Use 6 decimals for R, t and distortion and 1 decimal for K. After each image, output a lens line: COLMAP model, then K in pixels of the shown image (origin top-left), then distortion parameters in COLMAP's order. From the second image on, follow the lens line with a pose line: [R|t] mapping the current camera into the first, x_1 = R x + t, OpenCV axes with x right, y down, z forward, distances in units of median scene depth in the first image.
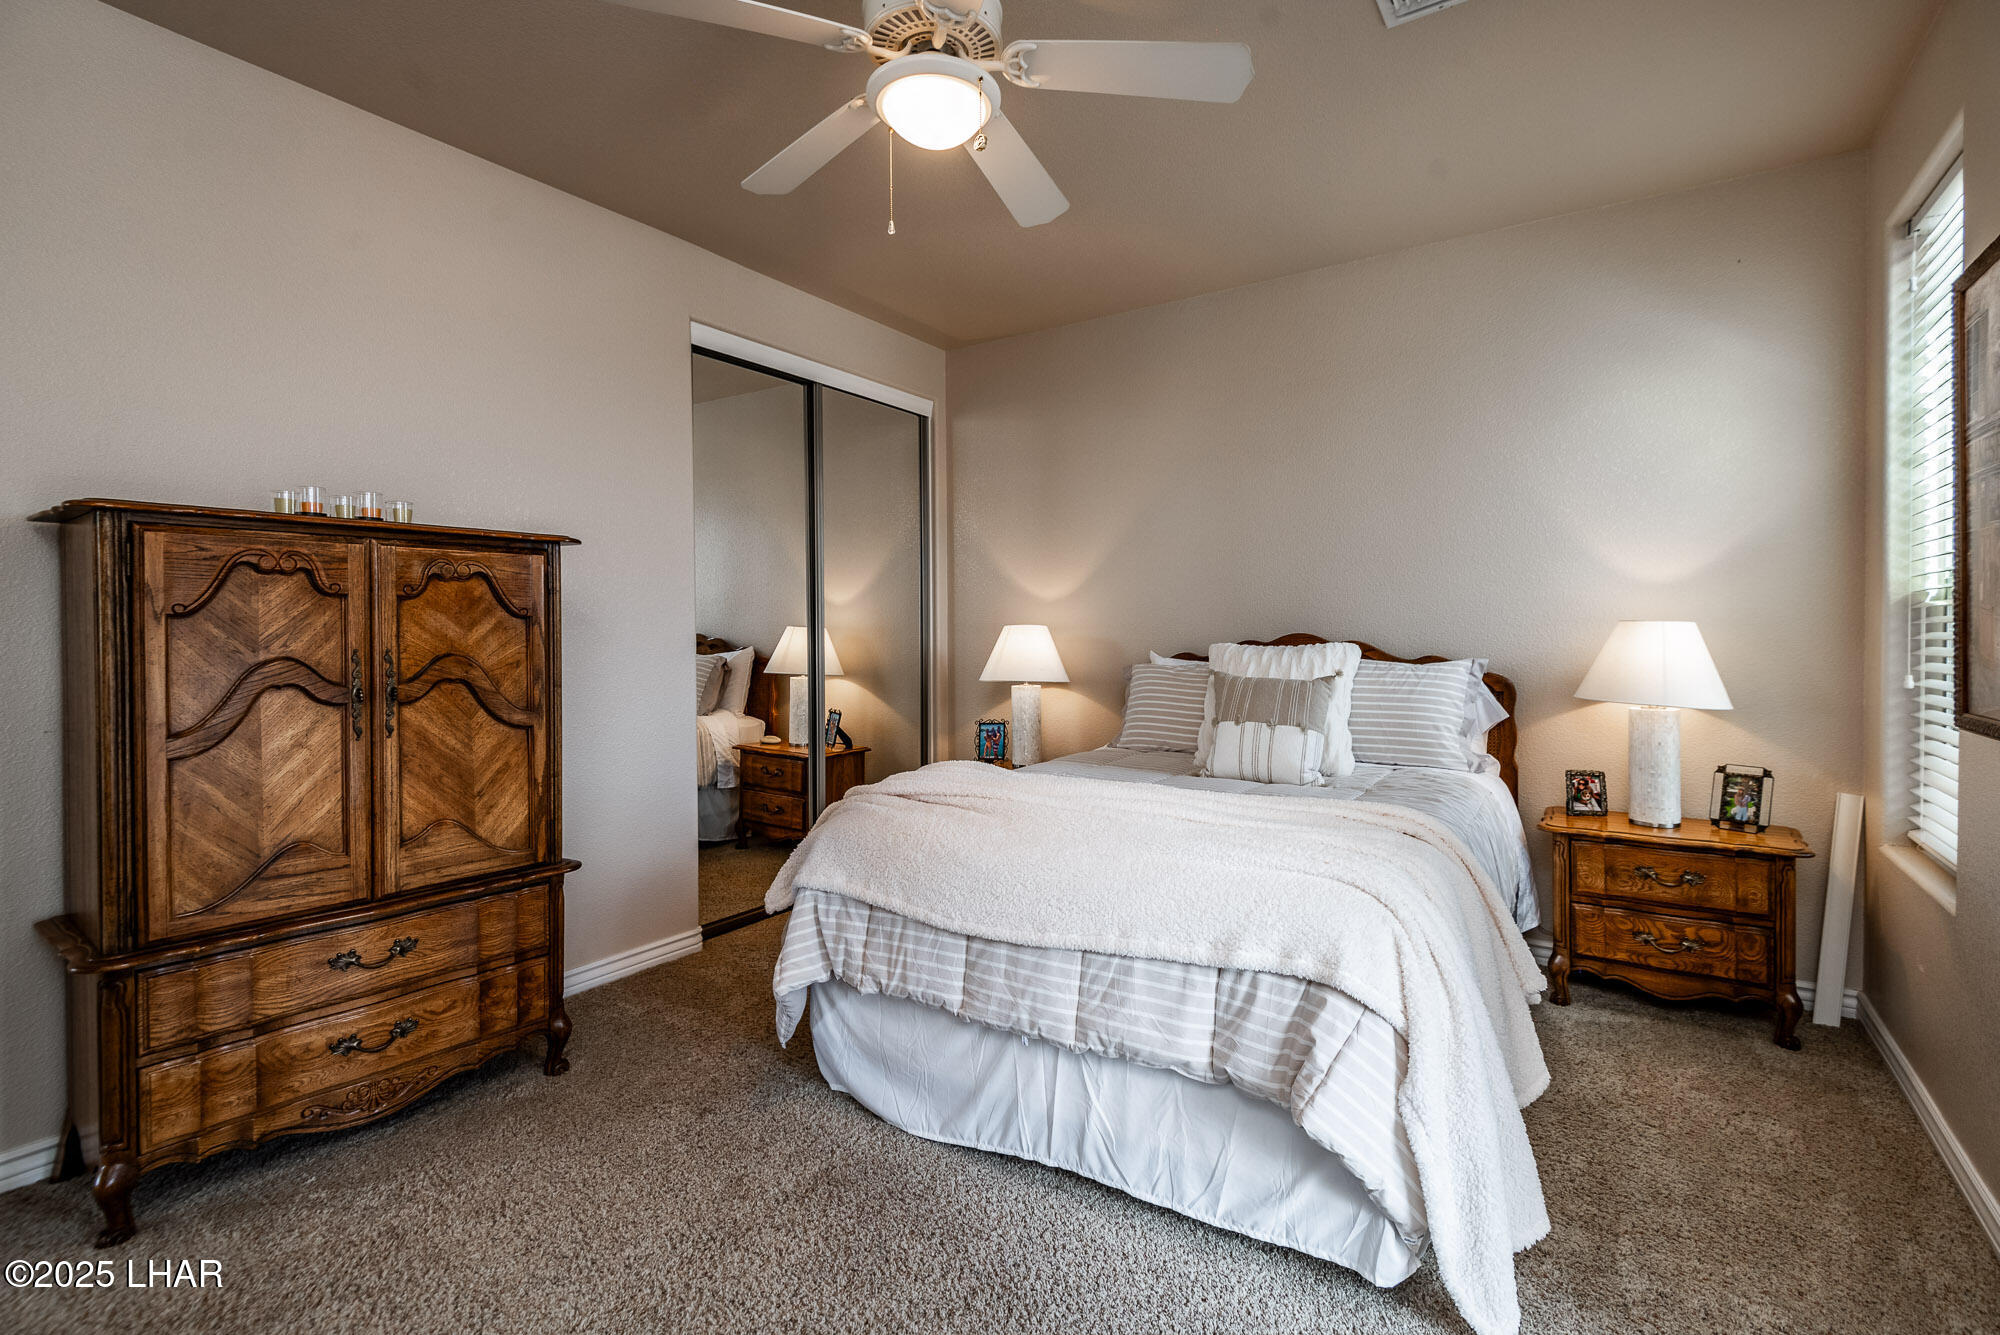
lens RADIAL K [[895.5, 0, 1001.2], [0, 895.5, 642.1], [0, 0, 1]] dist [0.000759, 0.000108]
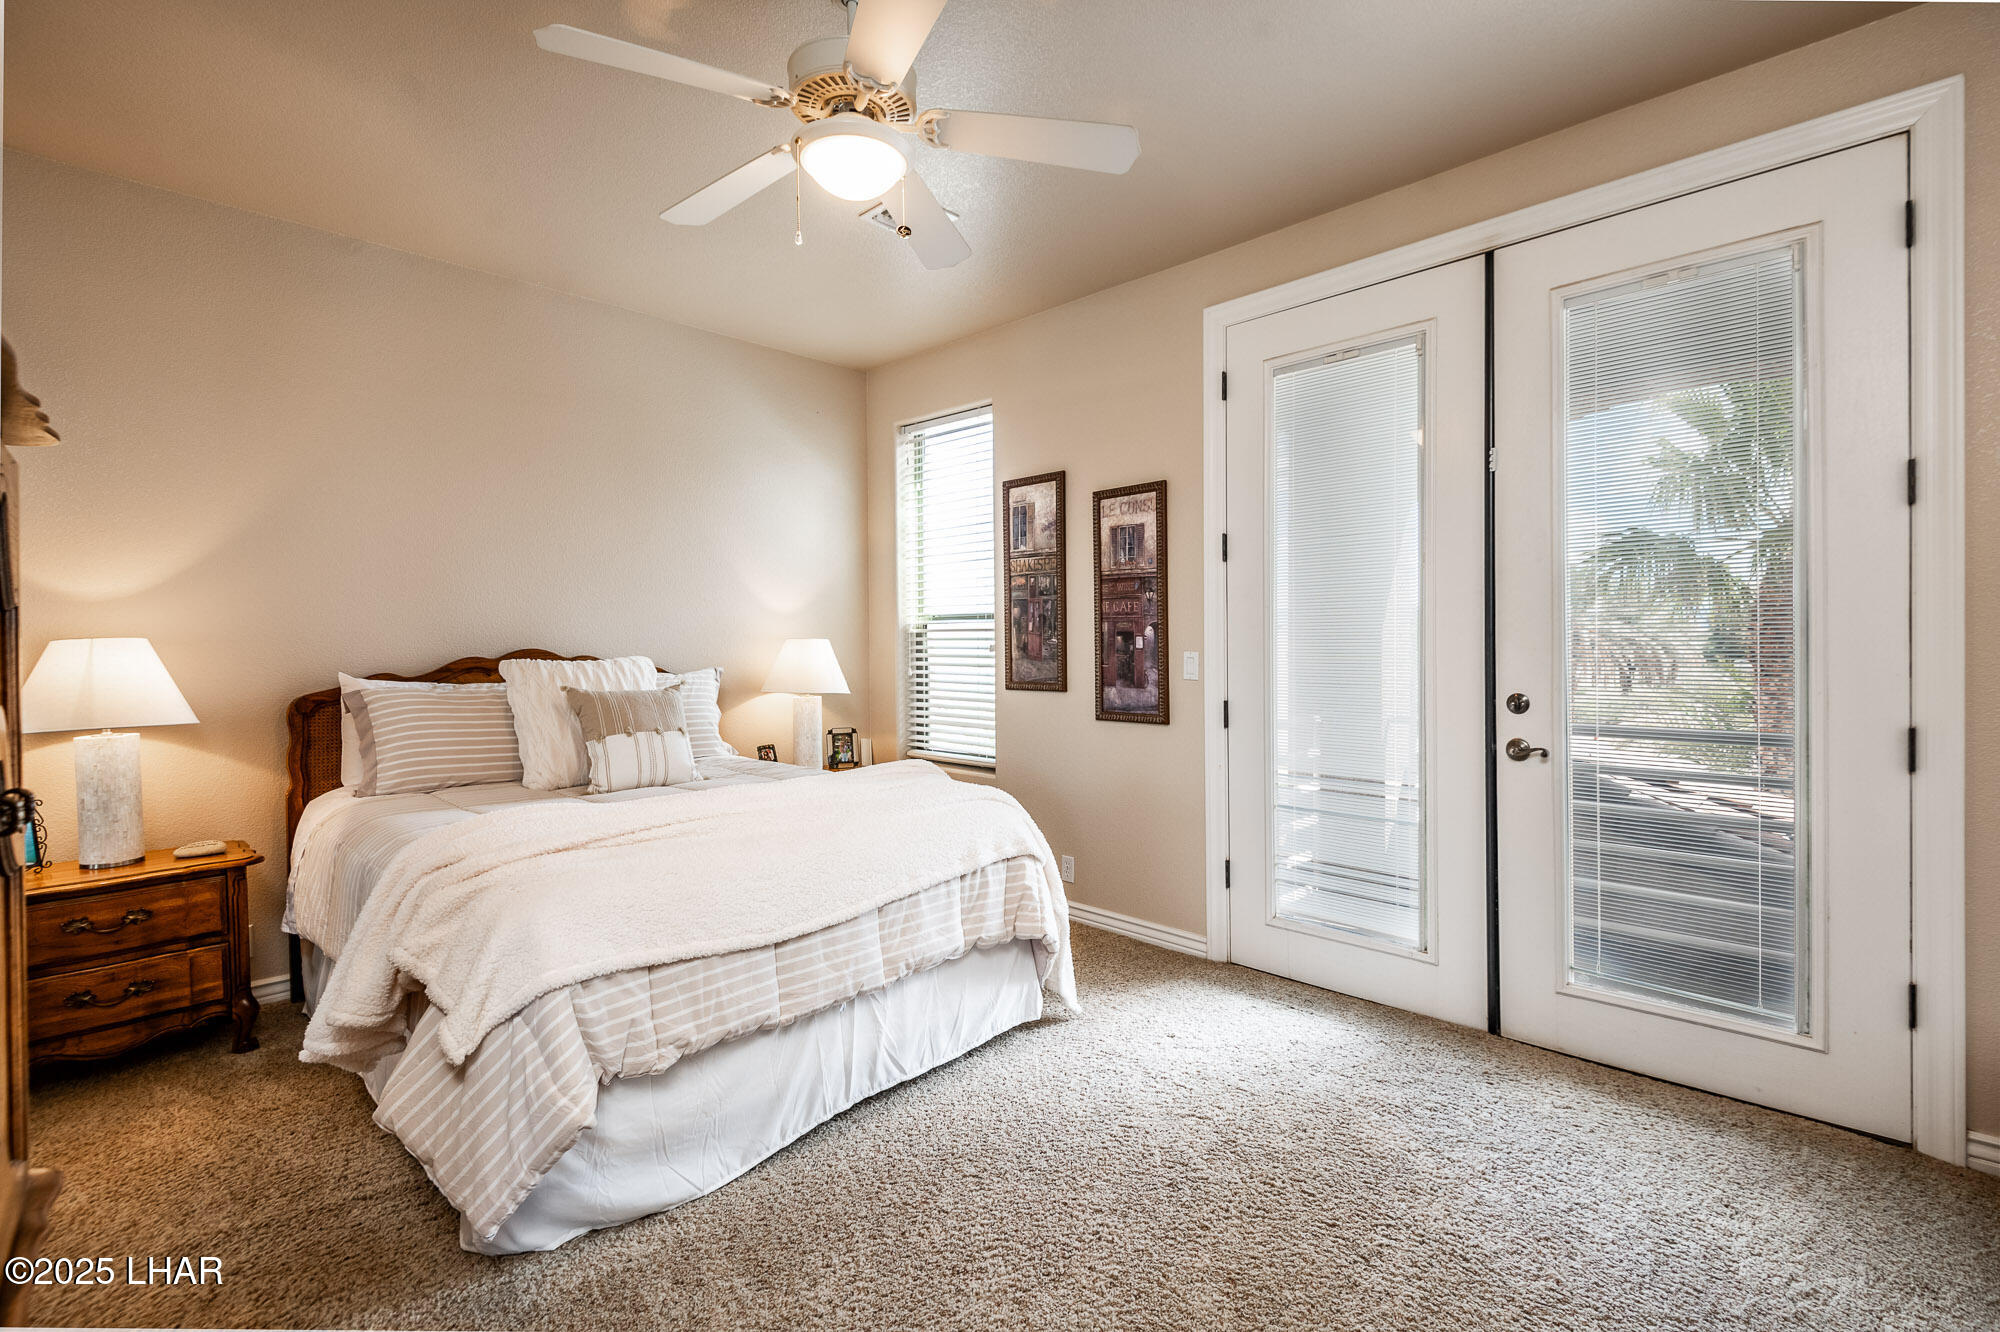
lens RADIAL K [[924.7, 0, 1001.0], [0, 924.7, 642.2], [0, 0, 1]] dist [0.000917, 0.000039]
pose [[0.181821, 0.000794, 0.983331, -1.072703], [0.016337, 0.999859, -0.003828, -0.008456], [-0.983196, 0.016760, 0.181782, 0.573401]]
